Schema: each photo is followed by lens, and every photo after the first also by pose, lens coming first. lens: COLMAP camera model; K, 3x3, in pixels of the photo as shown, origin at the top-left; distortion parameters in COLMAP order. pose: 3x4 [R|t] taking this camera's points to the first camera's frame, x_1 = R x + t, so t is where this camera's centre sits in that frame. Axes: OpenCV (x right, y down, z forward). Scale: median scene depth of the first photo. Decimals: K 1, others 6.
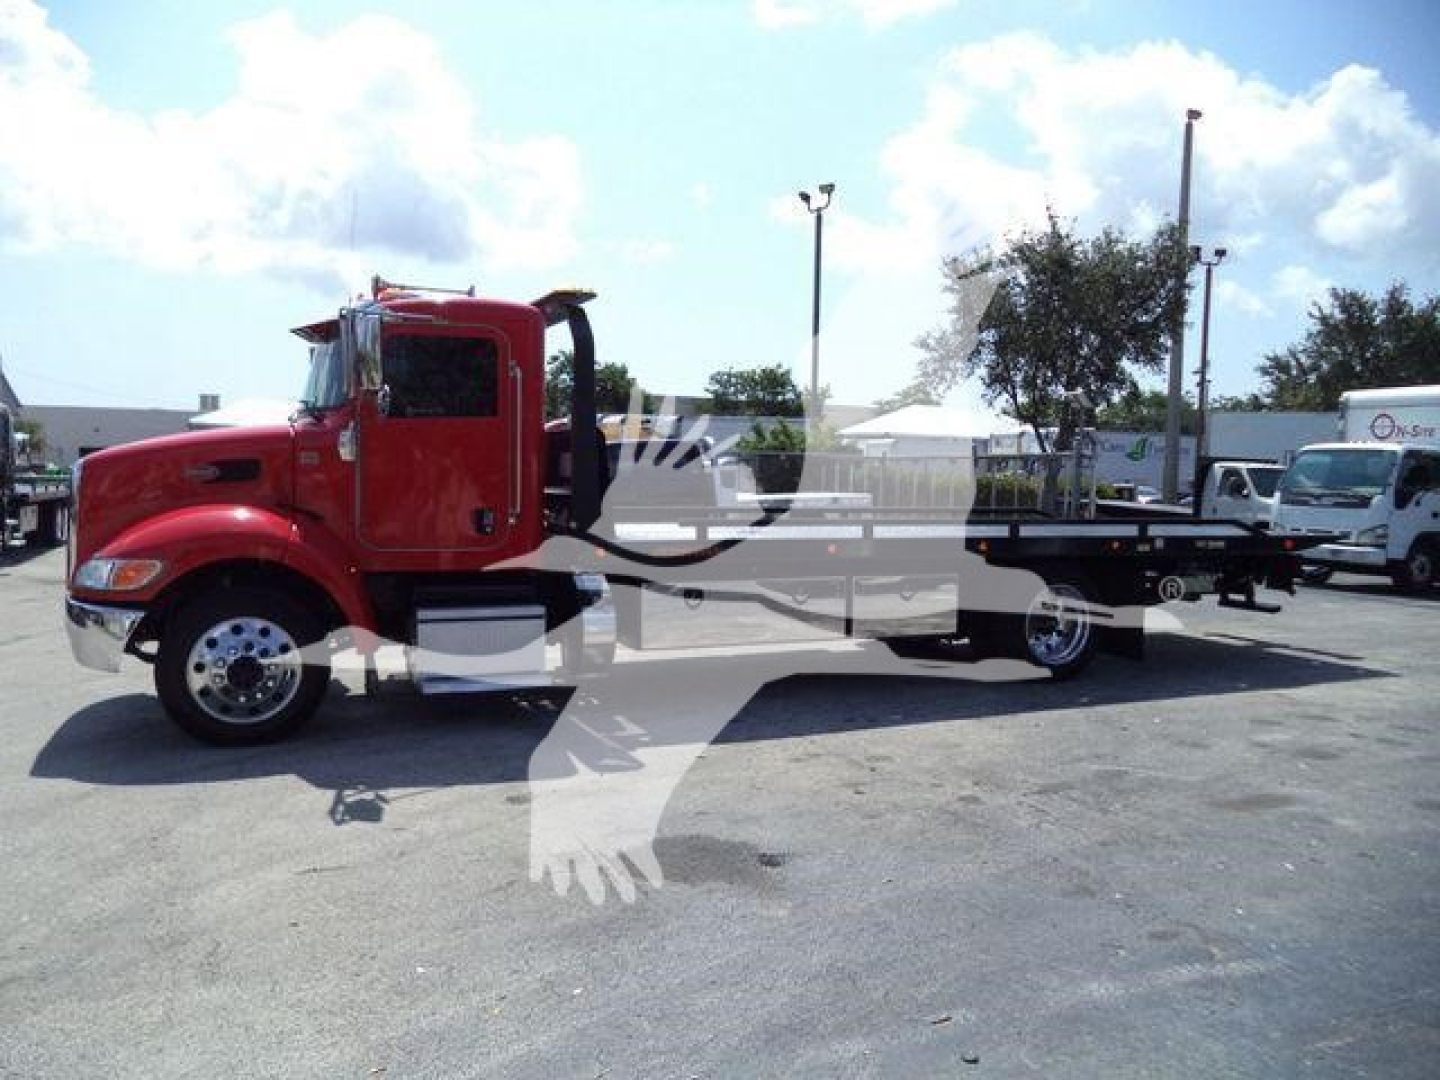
lens RADIAL K [[1175.9, 0, 725.5], [0, 1175.9, 544.3], [0, 0, 1]] dist [-0.038144, 0.011176]
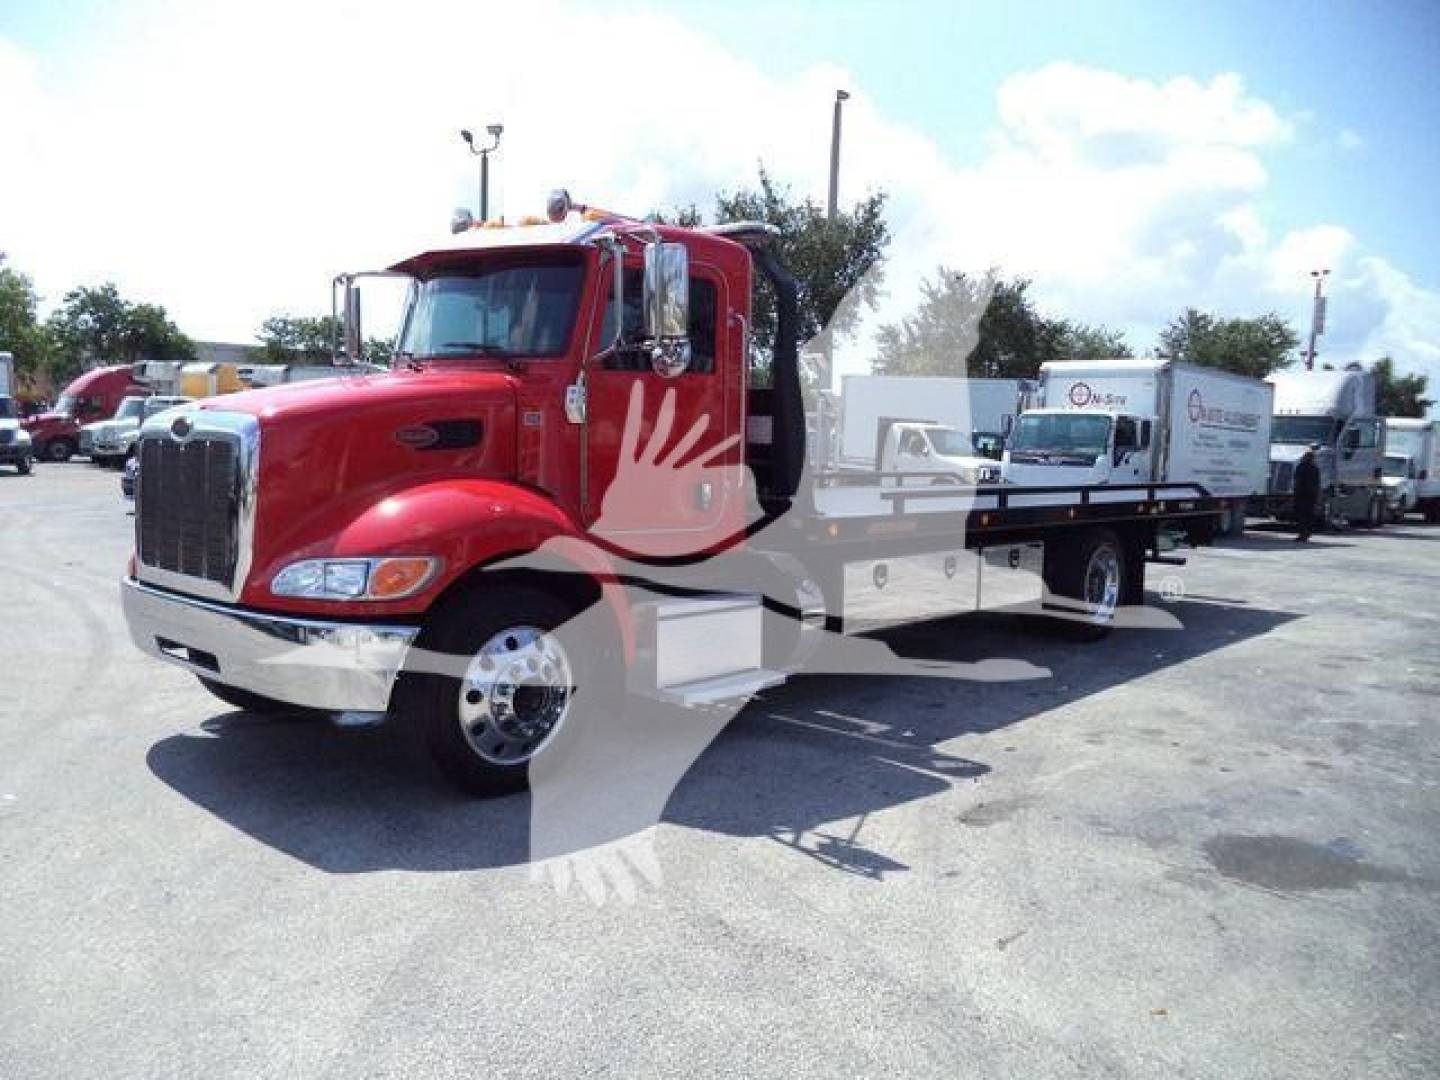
lens RADIAL K [[1175.9, 0, 690.7], [0, 1175.9, 537.9], [0, 0, 1]] dist [-0.038144, 0.011176]
pose [[0.923652, -0.028023, 0.382207, -0.222452], [0.015550, 0.999242, 0.035685, -0.008212], [-0.382917, -0.027017, 0.923388, 0.090301]]
